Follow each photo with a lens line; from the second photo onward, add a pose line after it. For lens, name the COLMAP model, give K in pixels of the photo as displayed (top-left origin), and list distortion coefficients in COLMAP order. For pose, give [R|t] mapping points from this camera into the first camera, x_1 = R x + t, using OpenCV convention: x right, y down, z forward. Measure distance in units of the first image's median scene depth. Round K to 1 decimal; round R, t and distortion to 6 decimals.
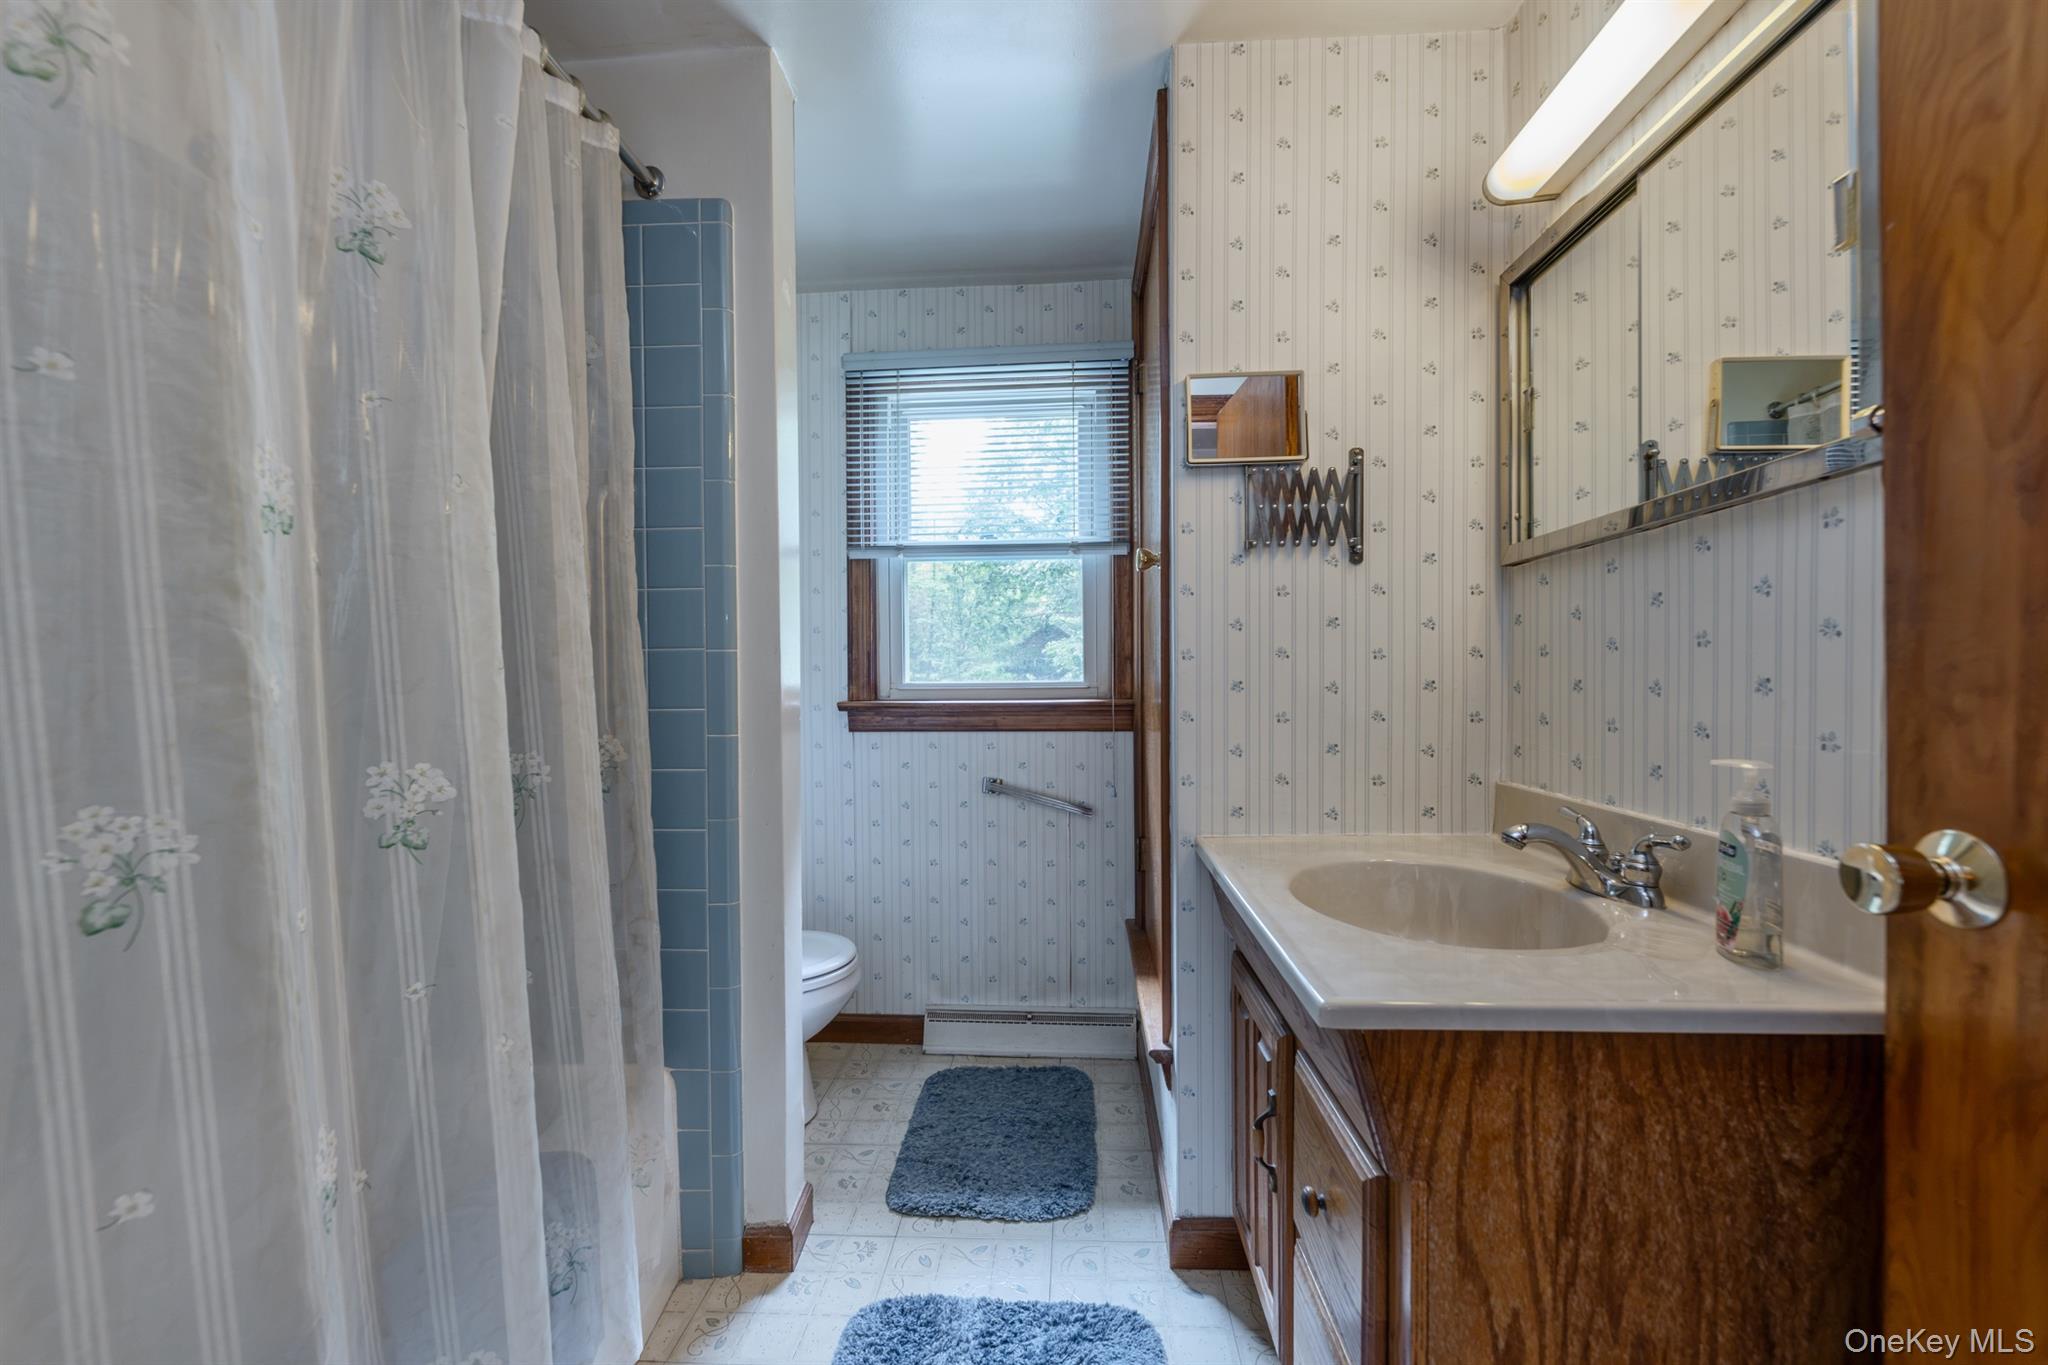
lens RADIAL K [[864.8, 0, 1048.1], [0, 864.8, 675.0], [0, 0, 1]] dist [-0.000733, 0.000225]
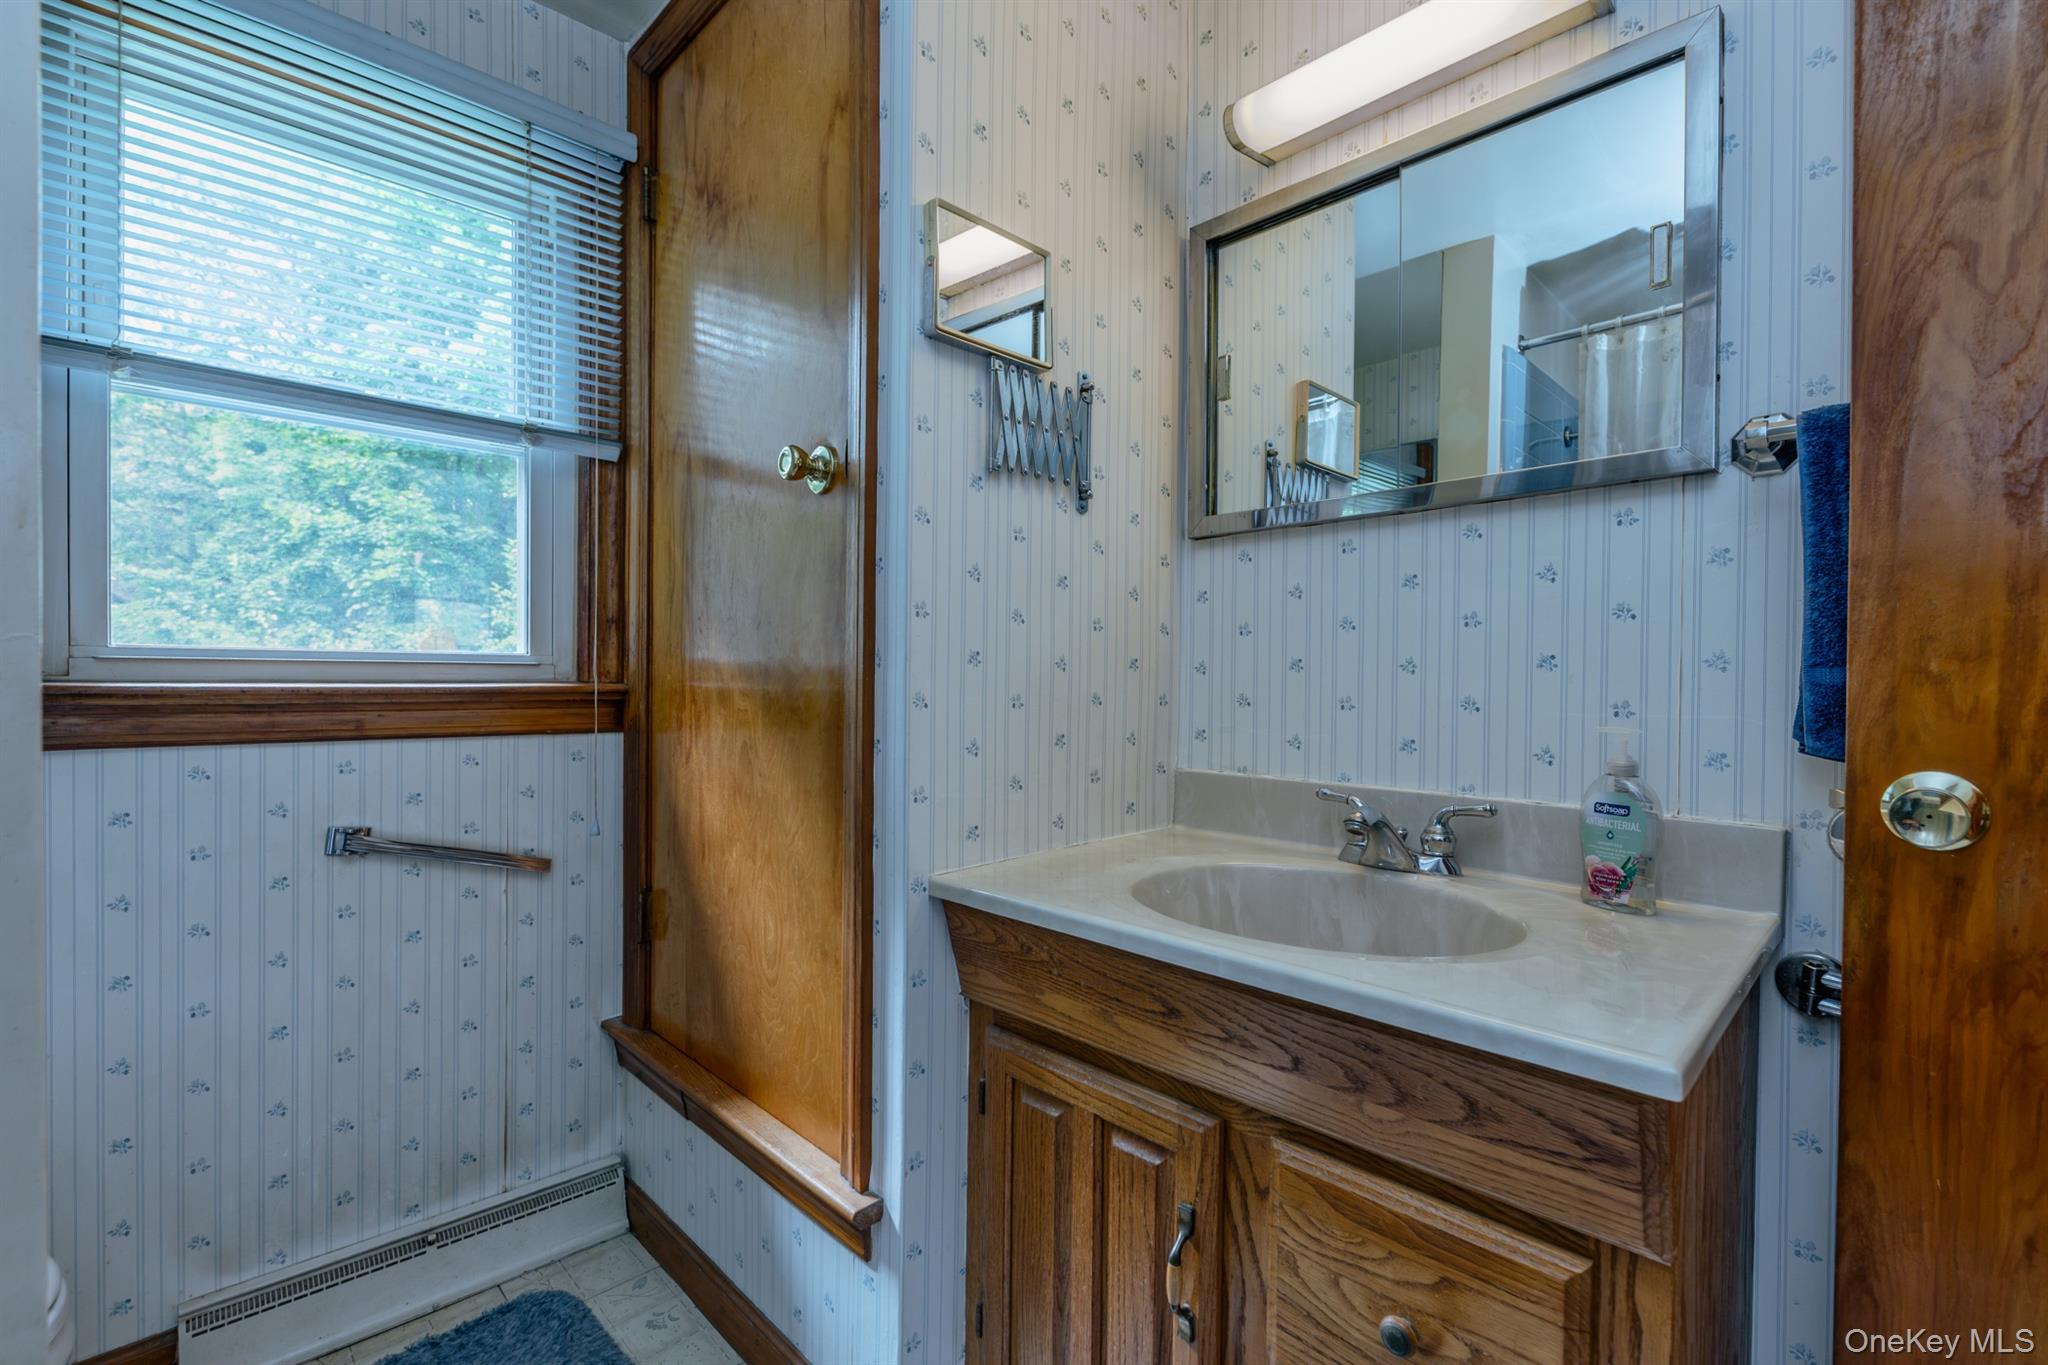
lens RADIAL K [[921.6, 0, 1024.0], [0, 921.6, 682.5], [0, 0, 1]] dist [0.002073, 0.000151]
pose [[0.664927, 0.011382, 0.746822, -0.326790], [-0.017380, 0.999849, 0.000236, 0.032184], [-0.746707, -0.013137, 0.665024, 0.456456]]
